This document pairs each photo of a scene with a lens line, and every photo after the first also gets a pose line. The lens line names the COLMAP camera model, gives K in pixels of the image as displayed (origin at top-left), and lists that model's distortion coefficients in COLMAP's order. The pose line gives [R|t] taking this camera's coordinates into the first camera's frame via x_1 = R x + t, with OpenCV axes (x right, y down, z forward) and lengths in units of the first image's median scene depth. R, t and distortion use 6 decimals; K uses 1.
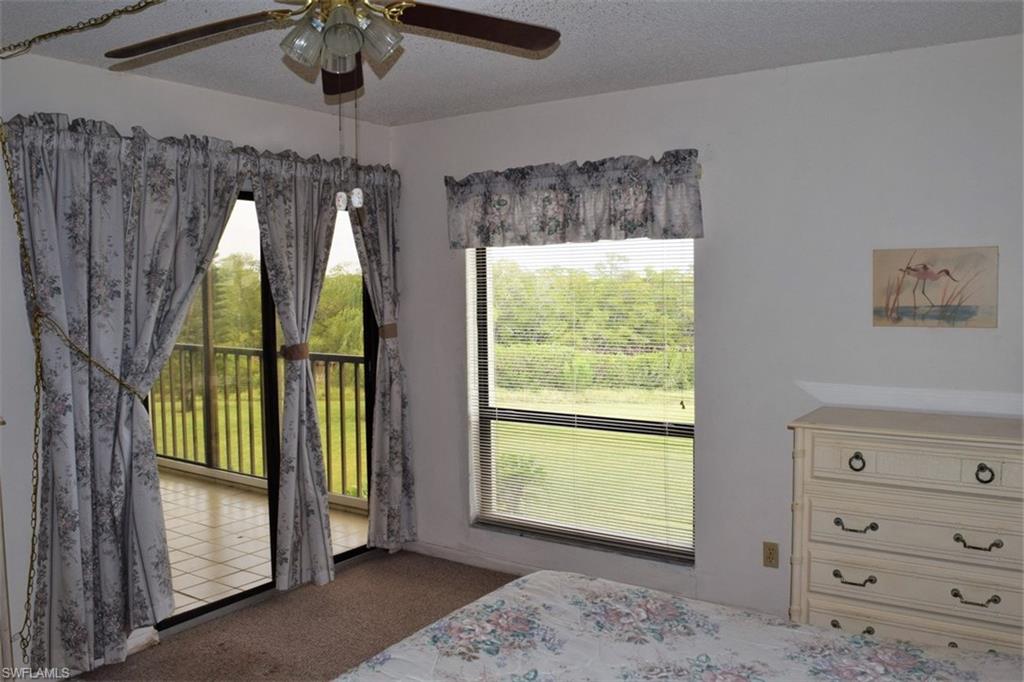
lens RADIAL K [[841.6, 0, 512.0], [0, 841.6, 341.0], [0, 0, 1]] dist [-0.094536, 0.005283]
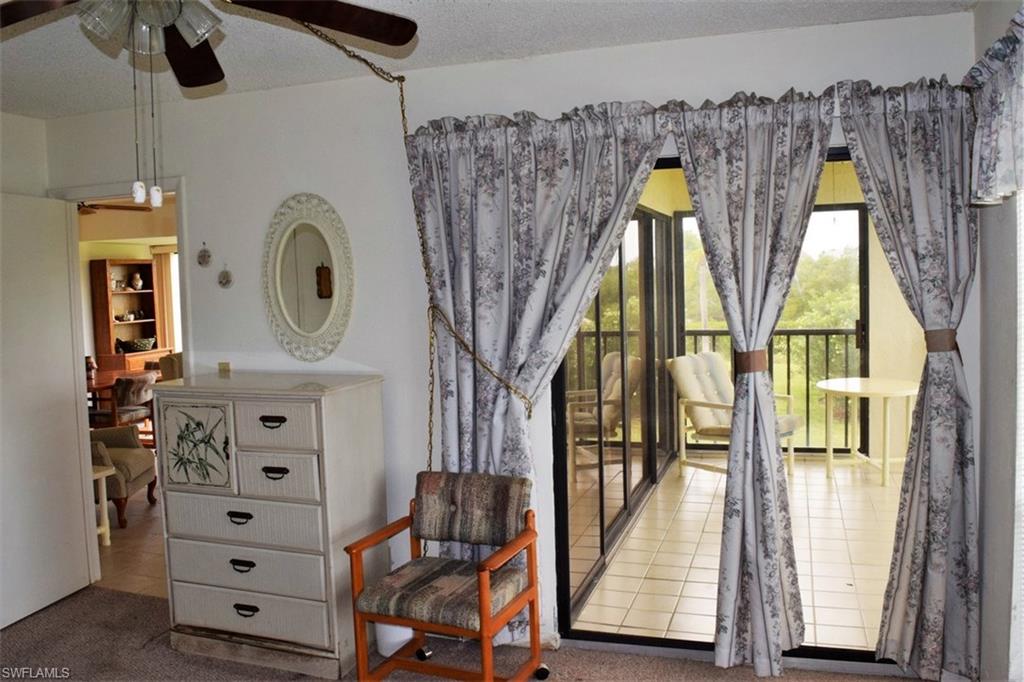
lens RADIAL K [[841.6, 0, 512.0], [0, 841.6, 341.0], [0, 0, 1]] dist [-0.094536, 0.005283]
pose [[0.266147, 0.071427, -0.961283, 0.456638], [-0.035513, 0.997300, 0.064270, -0.051347], [0.963278, 0.017033, 0.267965, 0.670512]]
